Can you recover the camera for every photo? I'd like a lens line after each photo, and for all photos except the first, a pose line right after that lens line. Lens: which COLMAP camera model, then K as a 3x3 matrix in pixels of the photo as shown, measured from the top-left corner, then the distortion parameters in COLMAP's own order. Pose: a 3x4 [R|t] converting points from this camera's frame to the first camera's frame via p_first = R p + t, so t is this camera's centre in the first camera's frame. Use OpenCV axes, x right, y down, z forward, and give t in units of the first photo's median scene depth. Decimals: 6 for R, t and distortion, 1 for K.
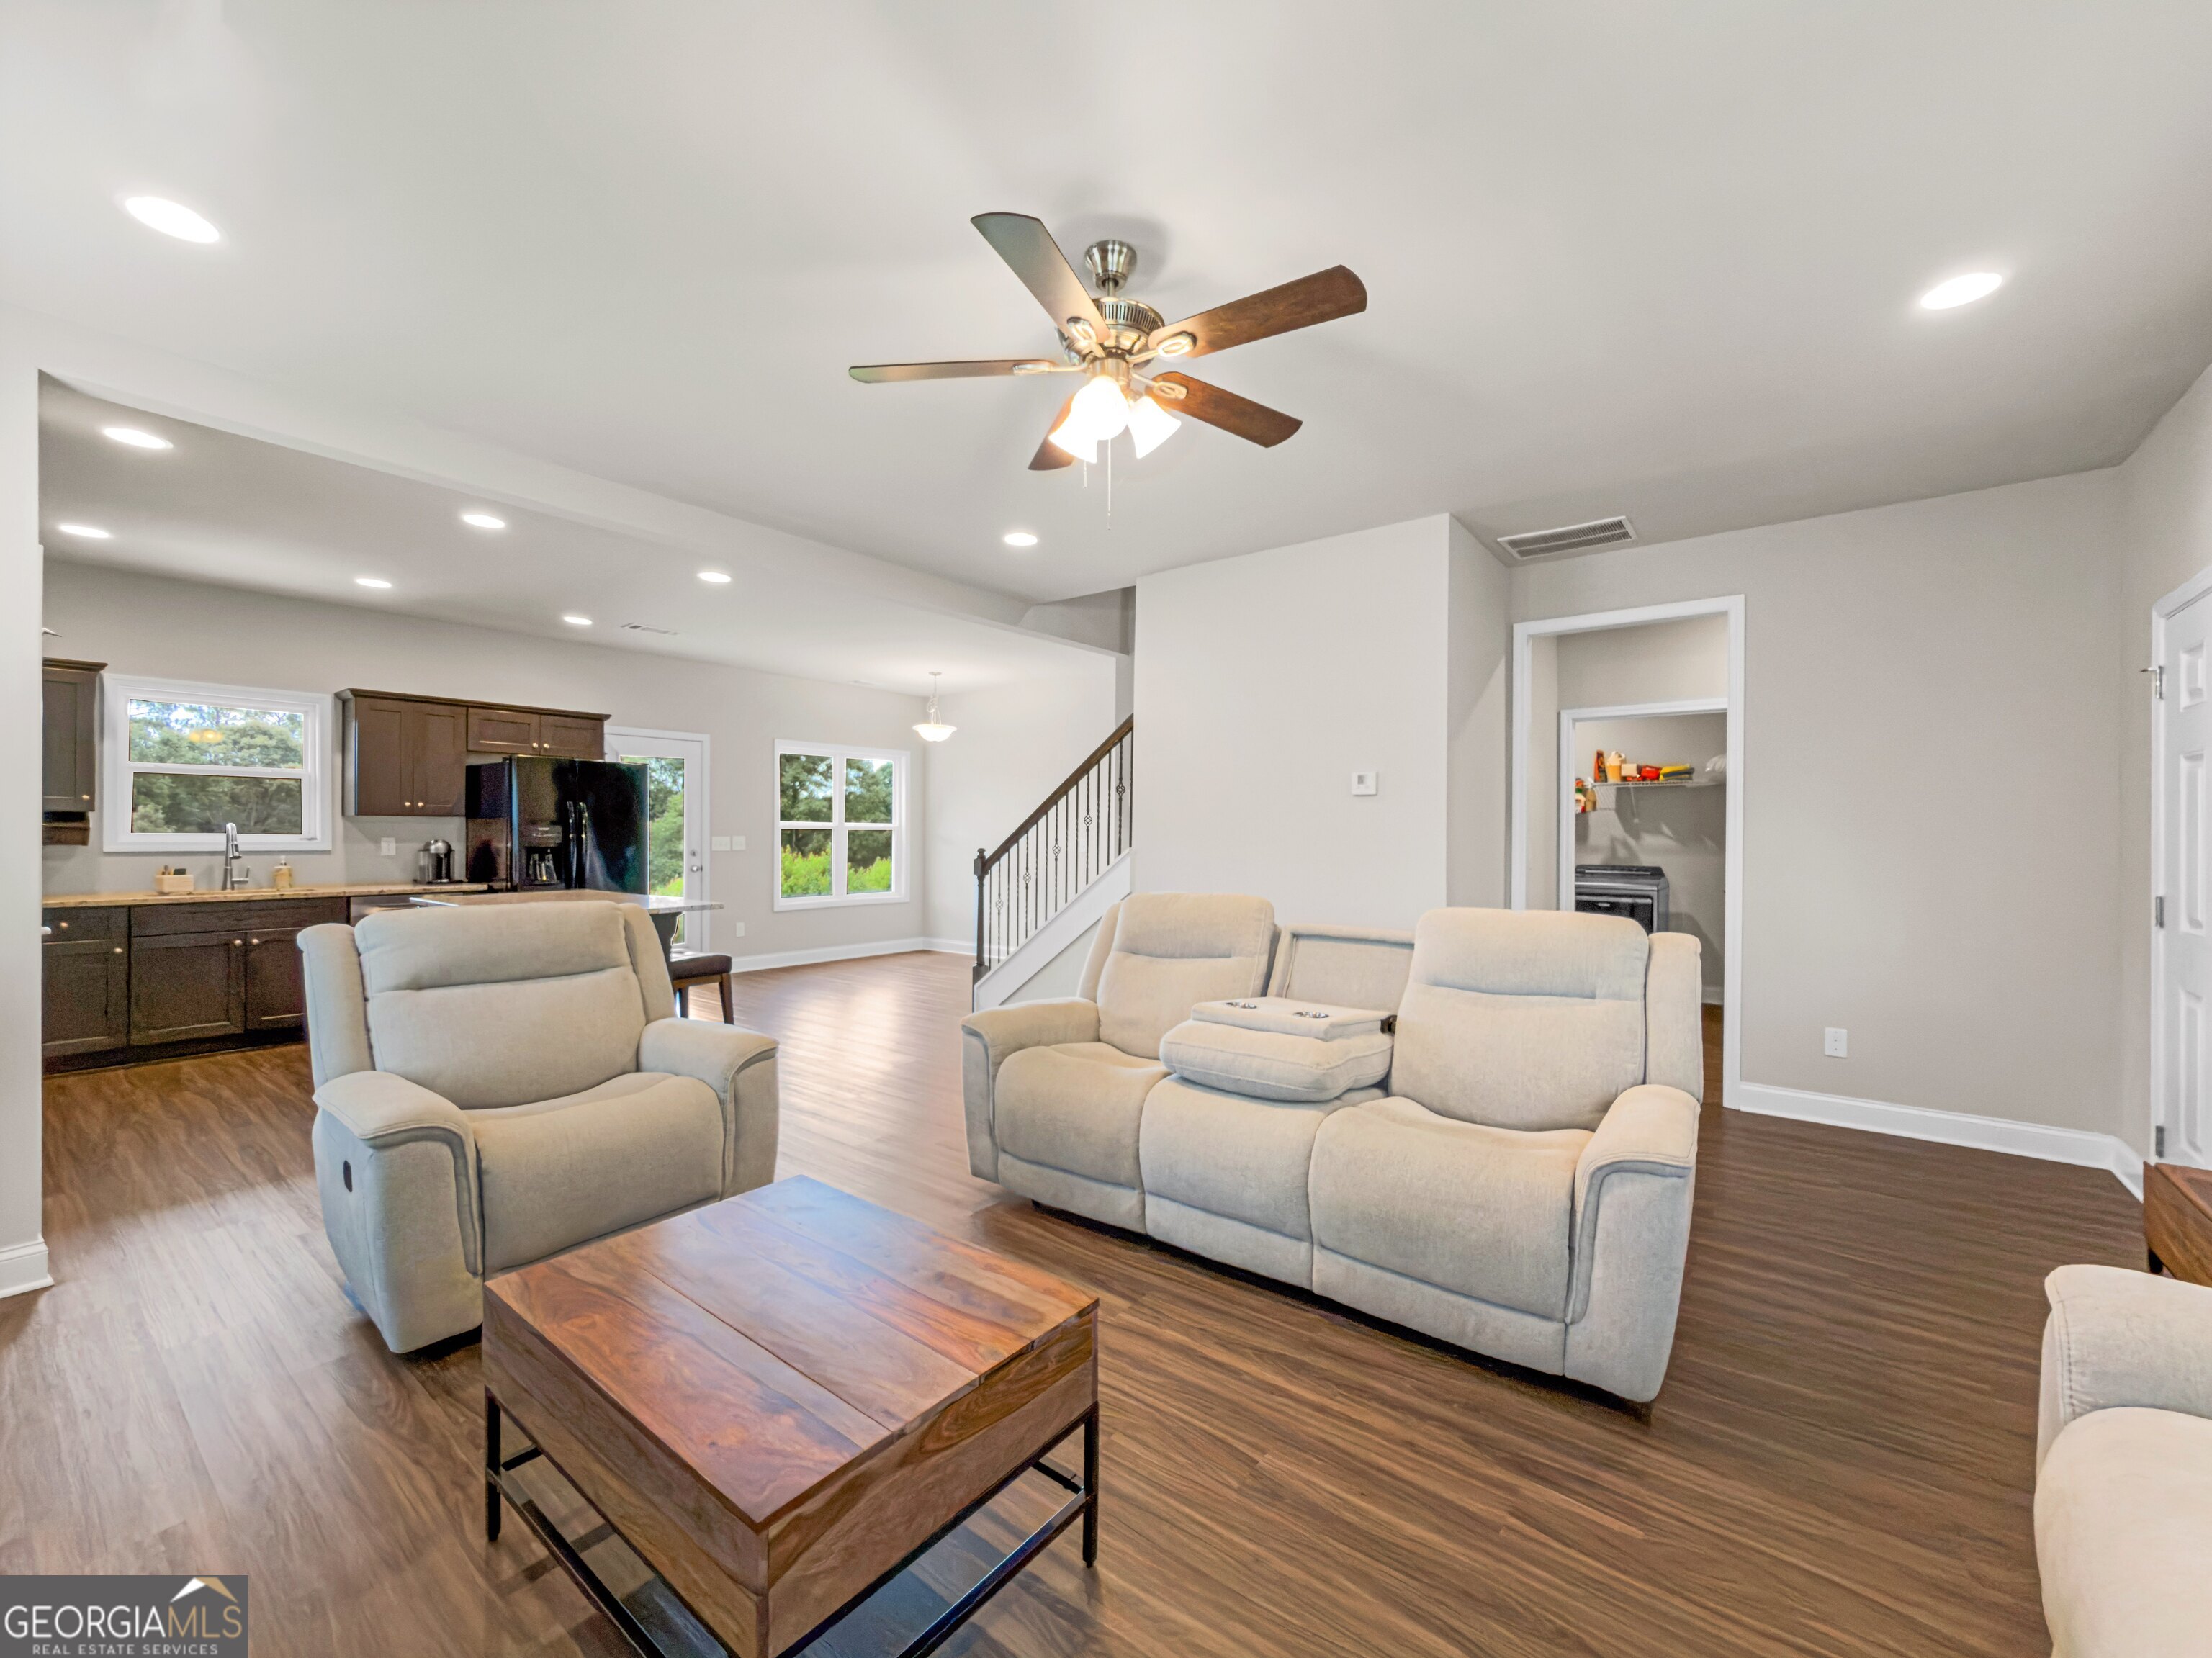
lens RADIAL K [[892.6, 0, 1106.0], [0, 892.6, 829.0], [0, 0, 1]] dist [0.001356, -0.000032]
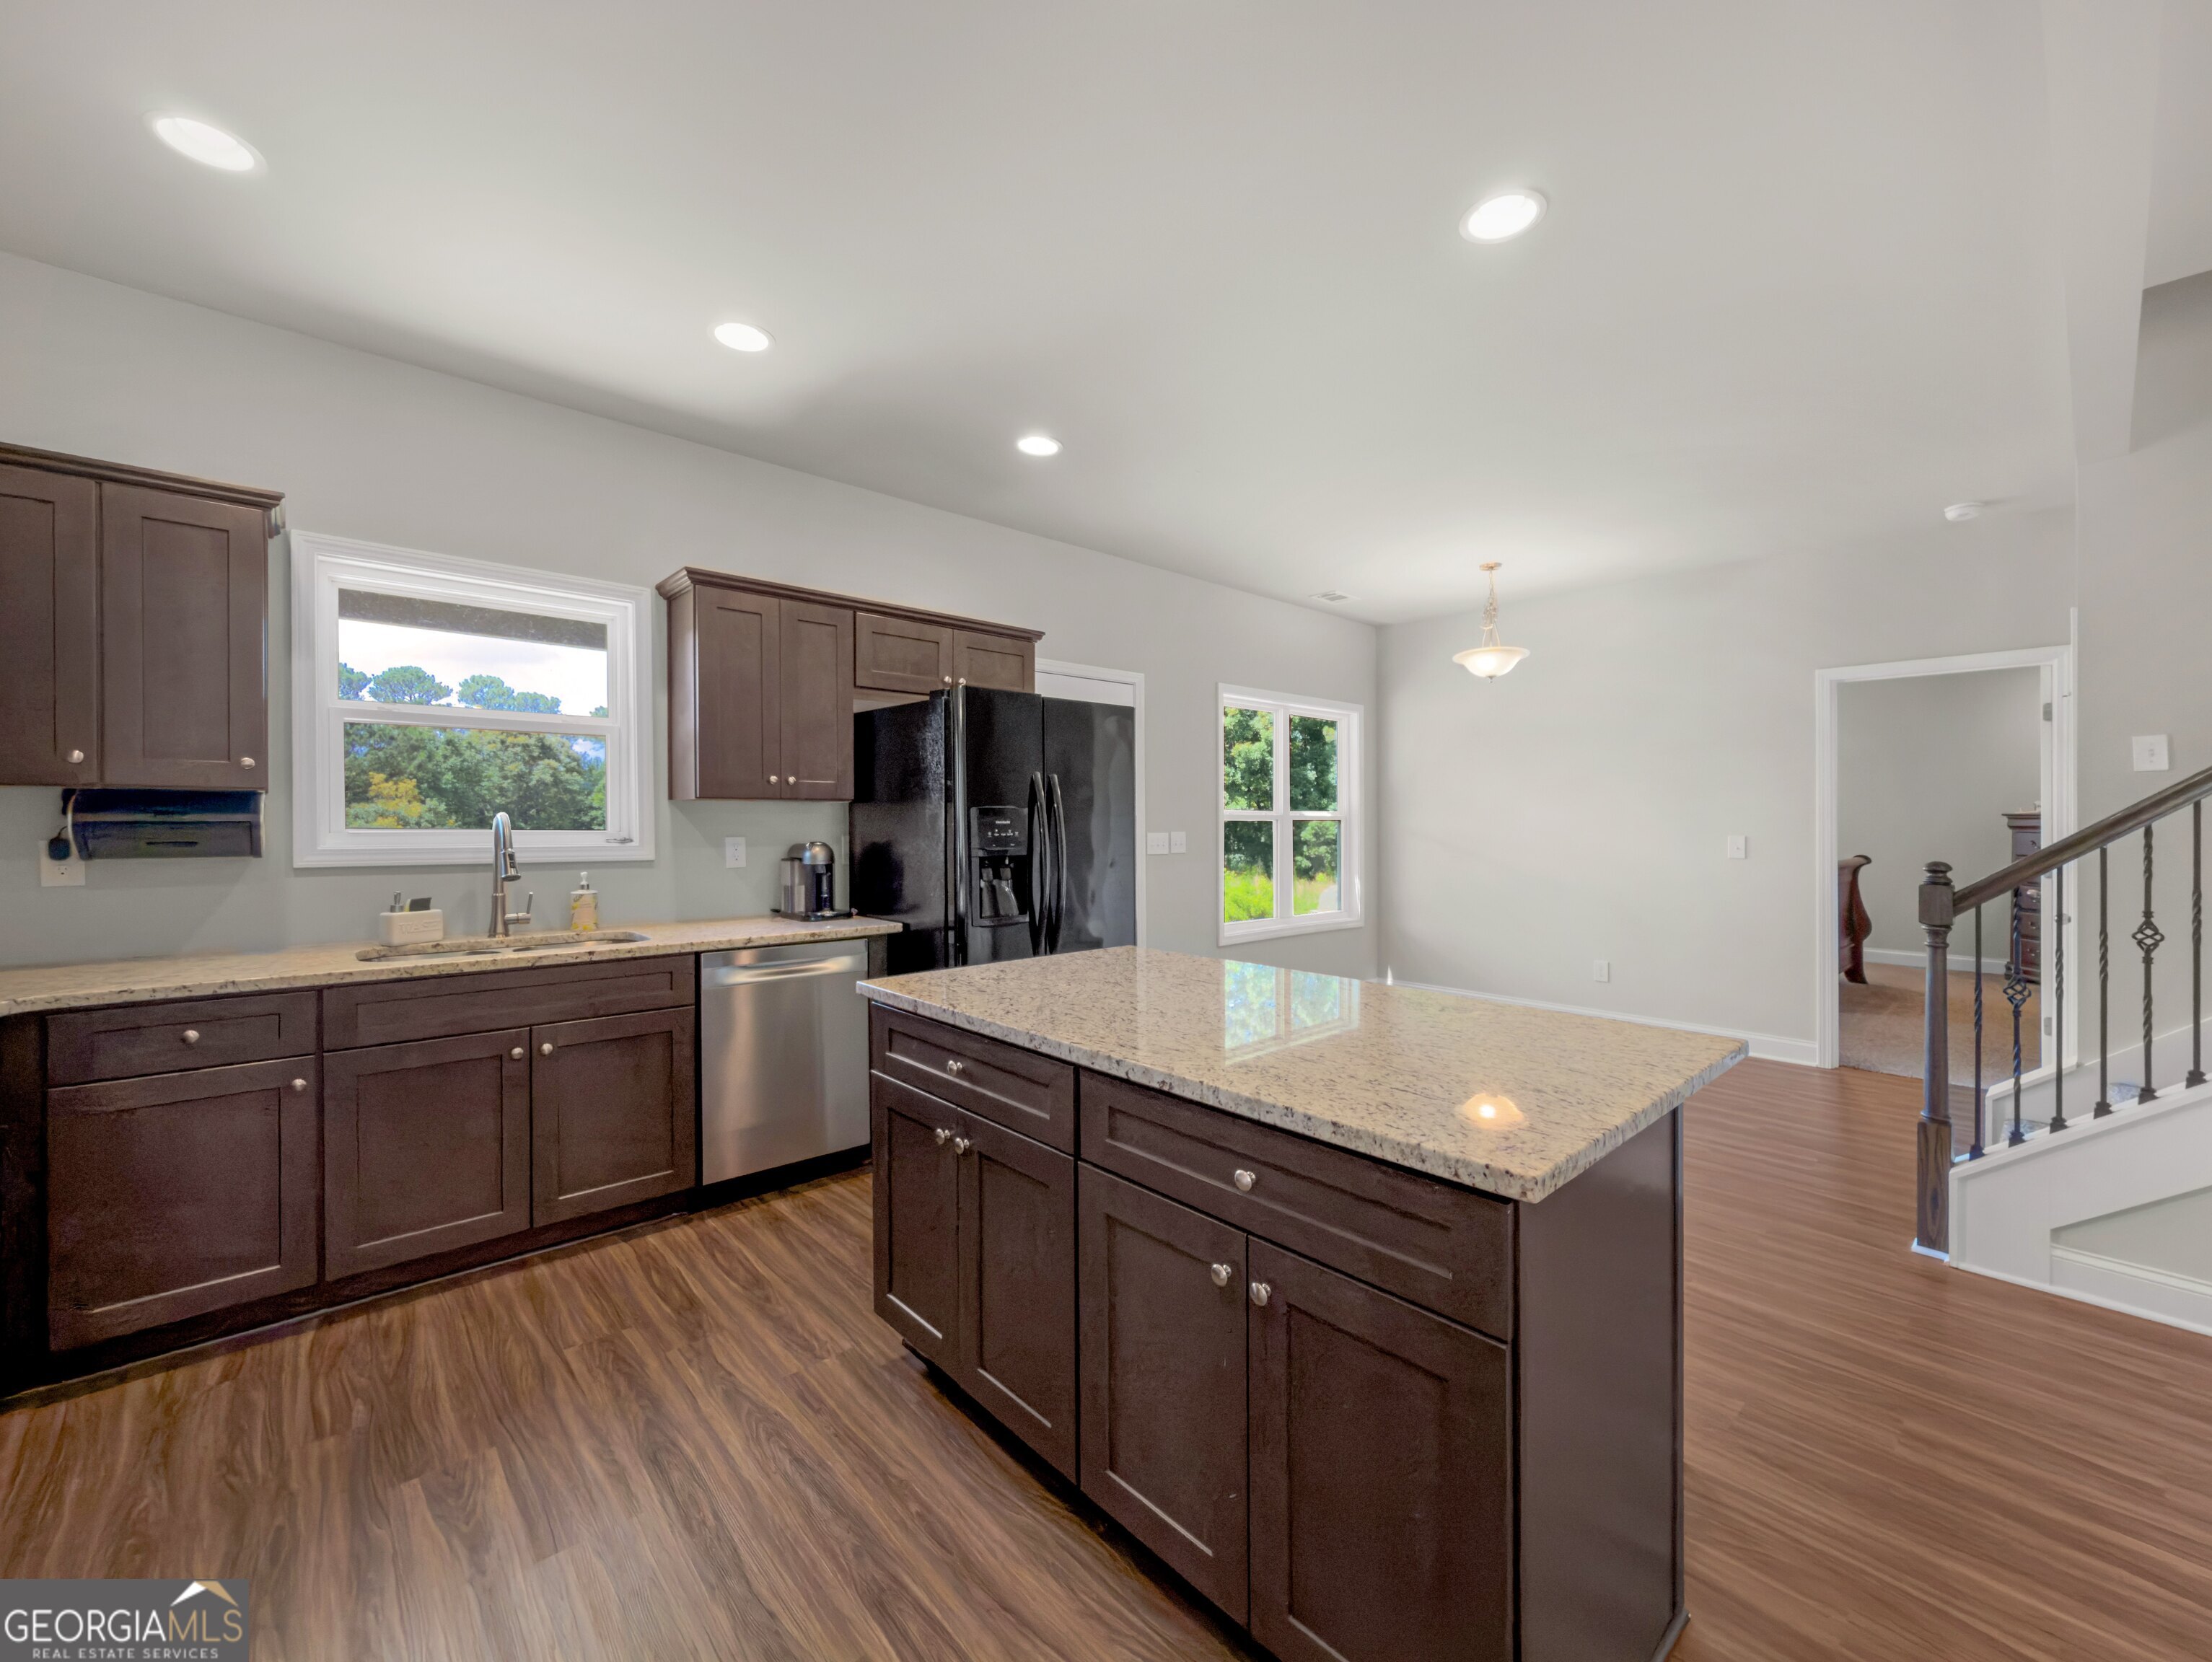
lens RADIAL K [[892.6, 0, 1106.0], [0, 892.6, 831.0], [0, 0, 1]] dist [0.001356, -0.000032]
pose [[0.984072, 0.000601, -0.177771, -0.465041], [0.001932, 0.999899, 0.014078, -0.002371], [0.177761, -0.014198, 0.983971, 0.473524]]
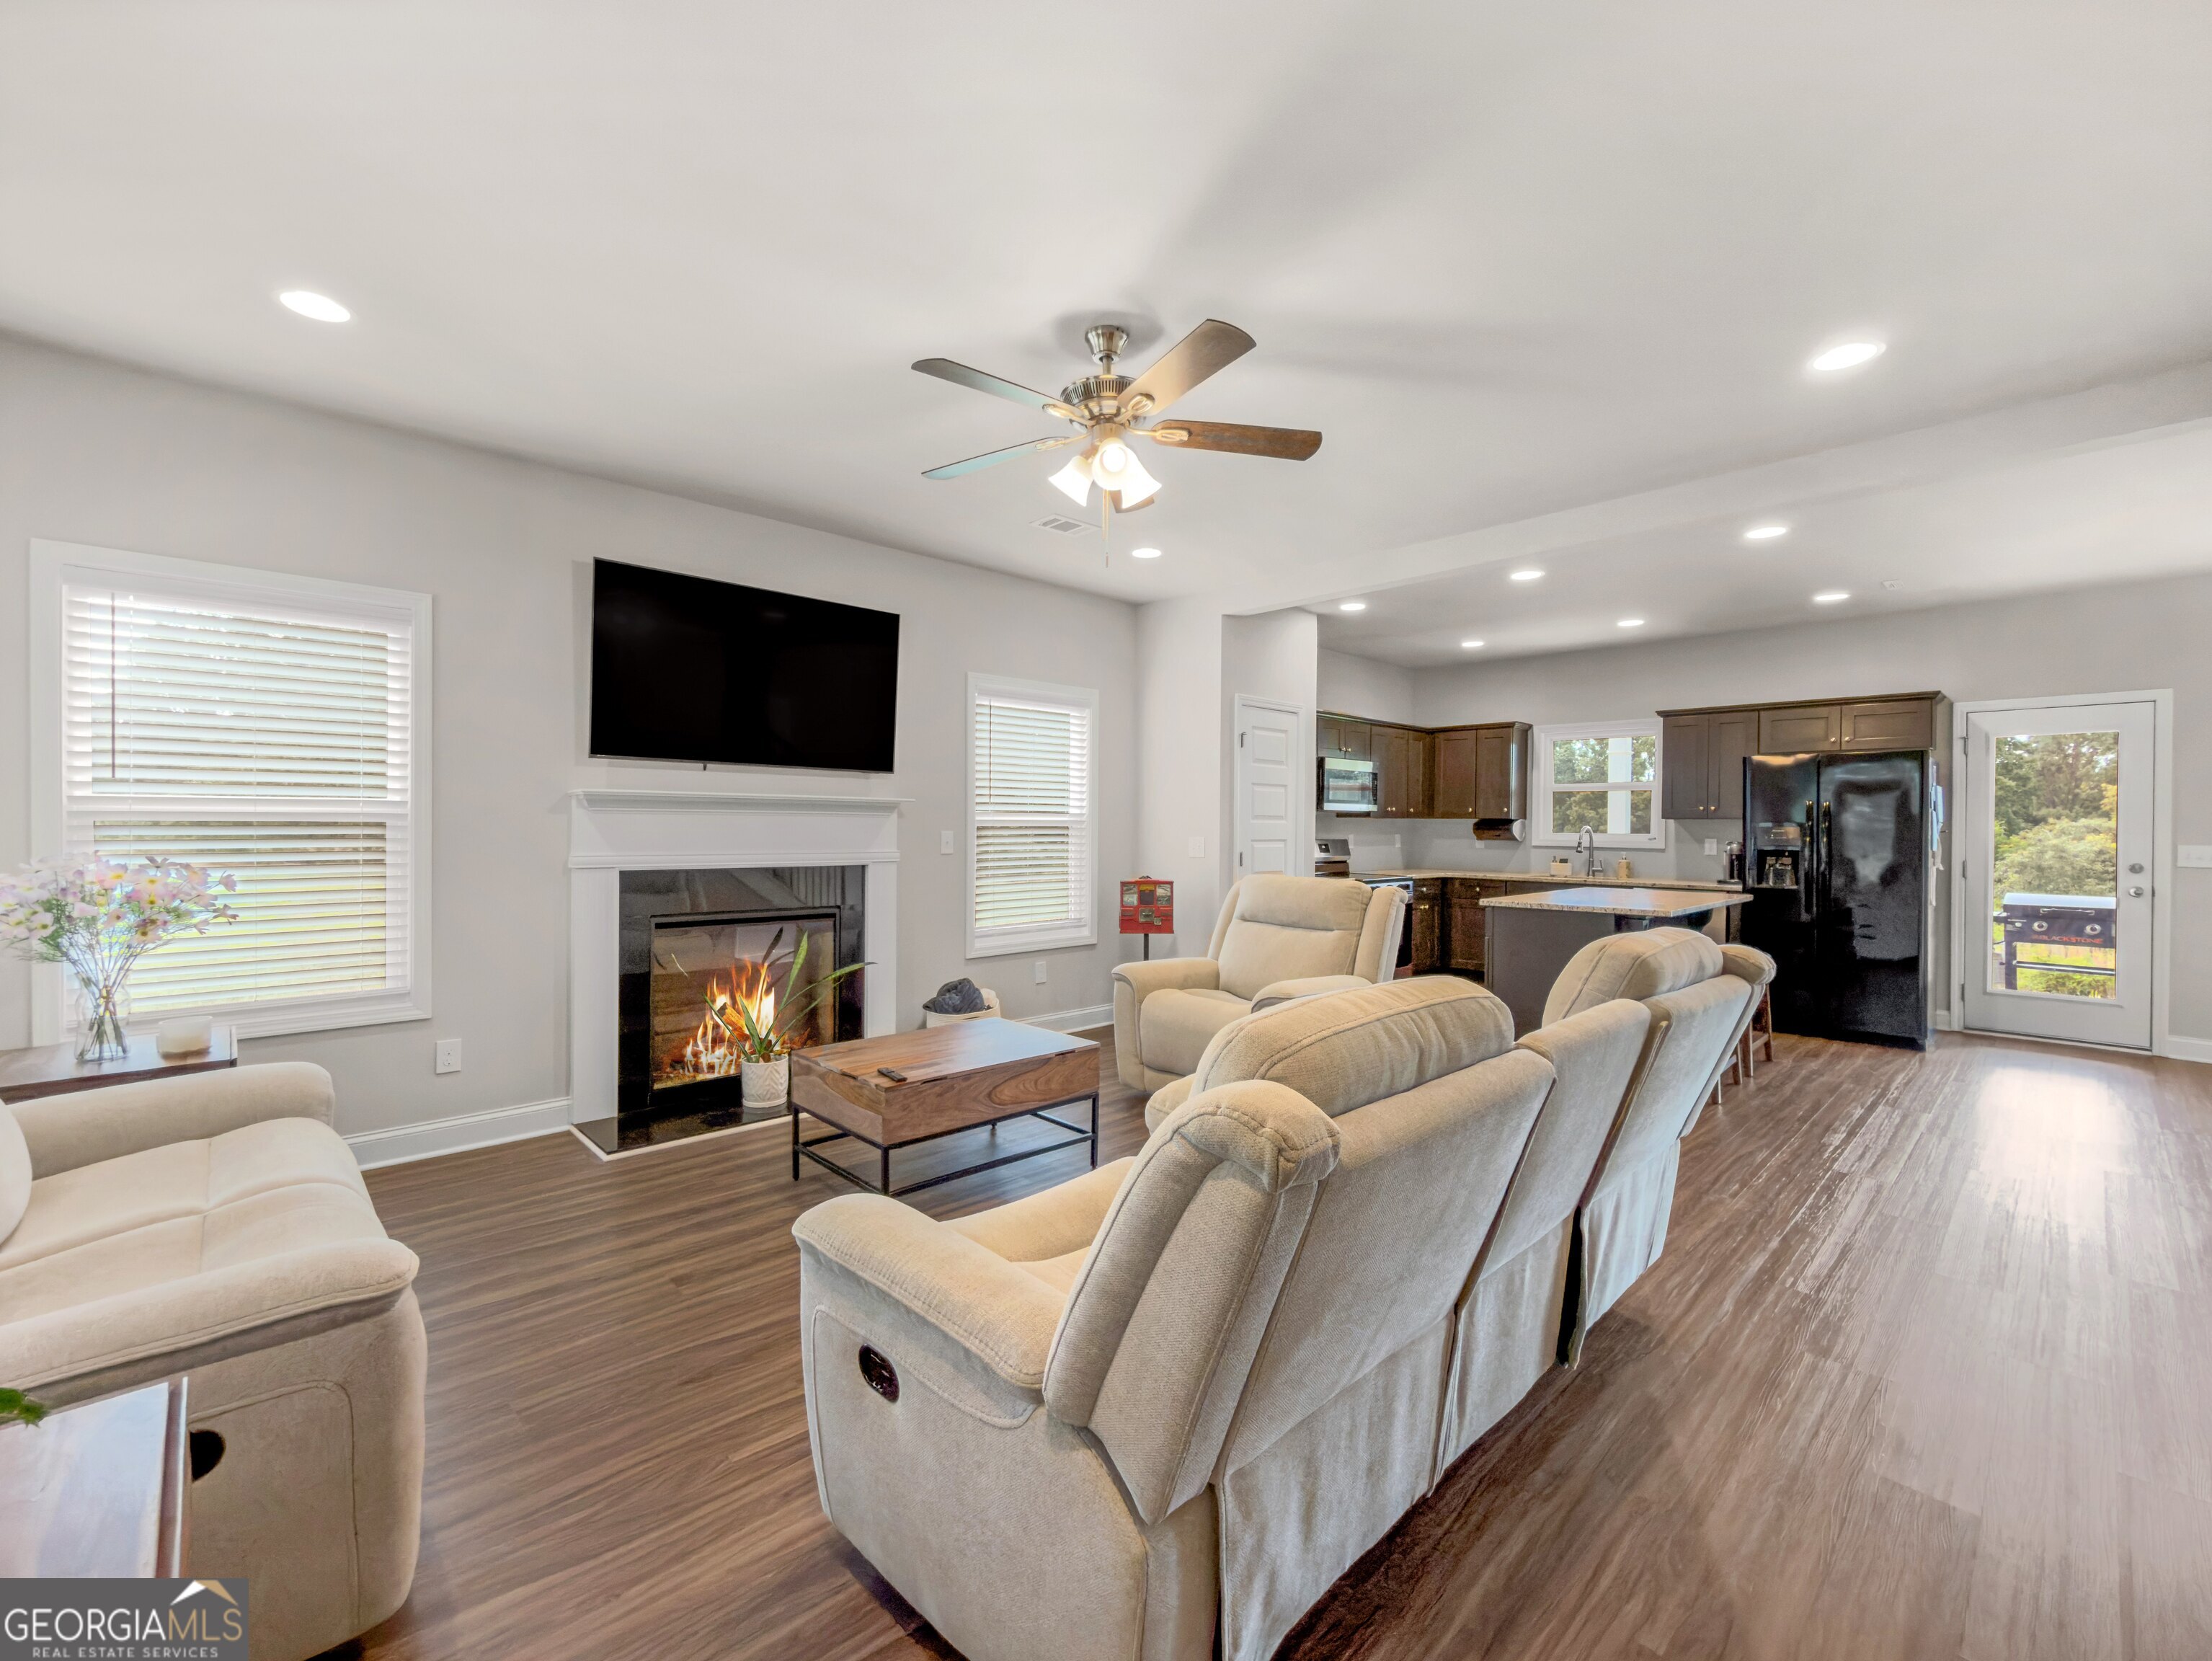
lens RADIAL K [[892.8, 0, 1106.0], [0, 892.8, 830.5], [0, 0, 1]] dist [0.001356, -0.000032]
pose [[-0.126865, 0.002778, -0.991916, 0.397249], [-0.003331, 0.999989, 0.003227, -0.001687], [0.991914, 0.003713, -0.126854, 0.397643]]
